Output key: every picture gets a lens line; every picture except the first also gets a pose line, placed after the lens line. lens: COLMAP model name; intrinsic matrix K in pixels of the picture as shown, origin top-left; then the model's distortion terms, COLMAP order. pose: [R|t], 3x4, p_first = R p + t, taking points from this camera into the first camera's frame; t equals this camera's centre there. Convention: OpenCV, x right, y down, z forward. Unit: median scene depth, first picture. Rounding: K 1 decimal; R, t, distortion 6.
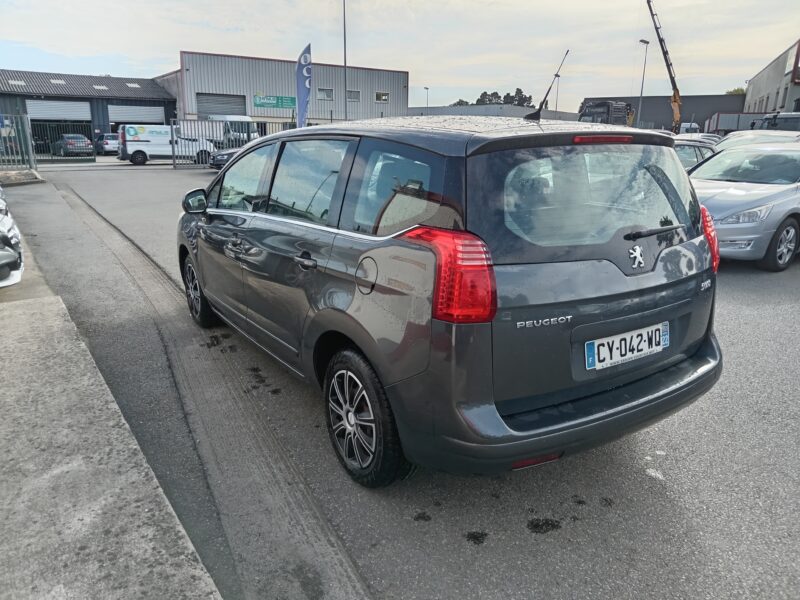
lens RADIAL K [[592.2, 0, 400.0], [0, 592.2, 300.0], [0, 0, 1]] dist [0.022290, -0.051813]
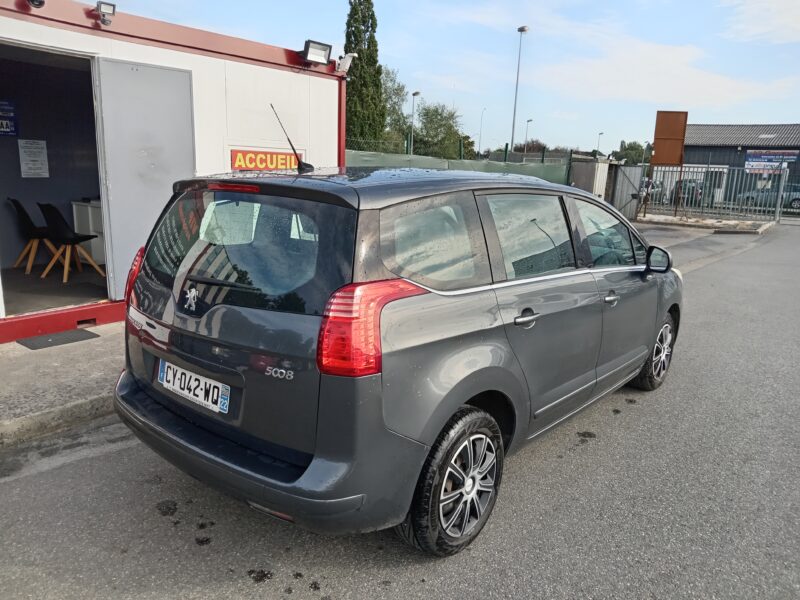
lens RADIAL K [[592.2, 0, 400.0], [0, 592.2, 300.0], [0, 0, 1]] dist [0.022290, -0.051813]
pose [[0.273005, 0.185497, -0.943959, 1.367180], [-0.266990, 0.957297, 0.110901, -0.262177], [0.924221, 0.221751, 0.310873, 0.942490]]
